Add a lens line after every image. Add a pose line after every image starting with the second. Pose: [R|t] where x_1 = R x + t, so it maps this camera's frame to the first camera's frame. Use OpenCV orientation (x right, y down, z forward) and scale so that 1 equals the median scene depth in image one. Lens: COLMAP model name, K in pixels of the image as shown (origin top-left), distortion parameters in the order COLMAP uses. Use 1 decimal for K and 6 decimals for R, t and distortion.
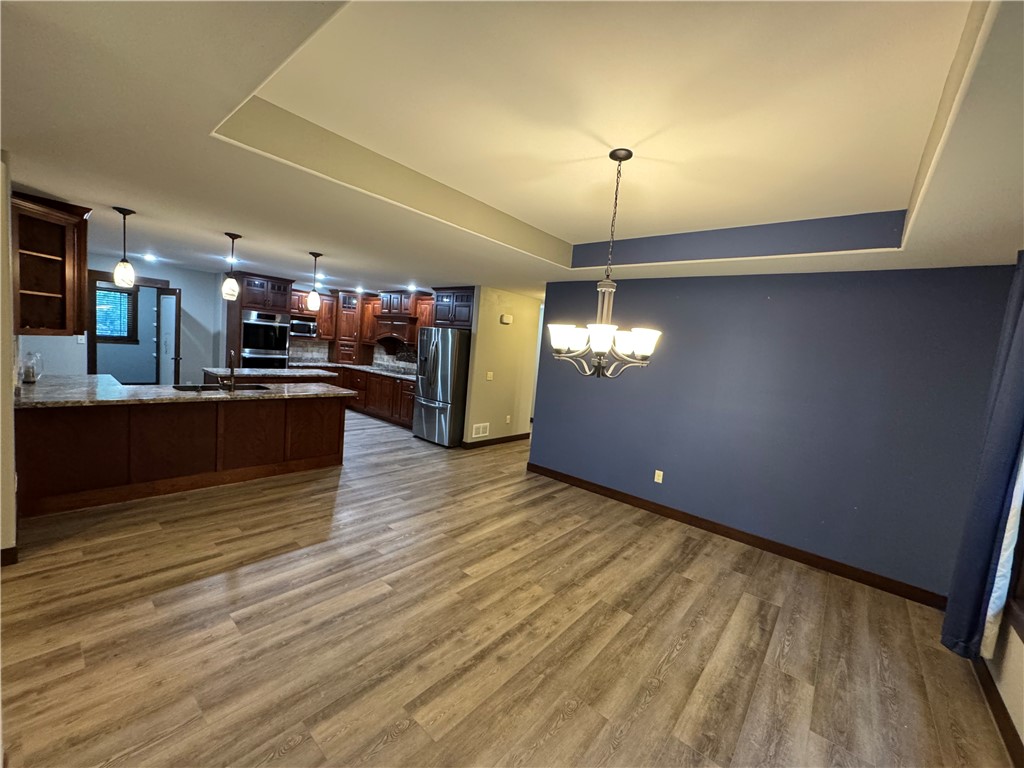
lens RADIAL K [[409.7, 0, 512.9], [0, 409.7, 374.3], [0, 0, 1]] dist [-0.000257, -0.000192]
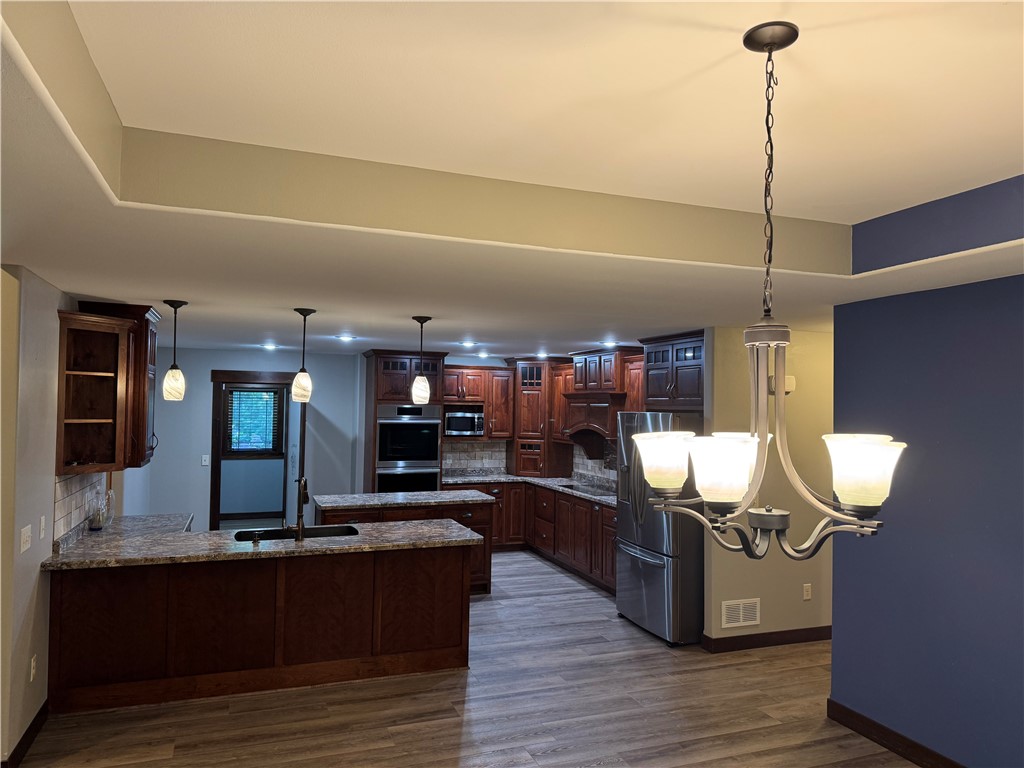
lens RADIAL K [[710.3, 0, 512.6], [0, 710.3, 376.9], [0, 0, 1]] dist [0.073892, -0.088946]
pose [[0.871517, -0.095431, -0.480990, 0.156757], [0.027675, 0.988889, -0.146055, -0.031809], [0.489584, 0.113978, 0.864475, 0.105649]]
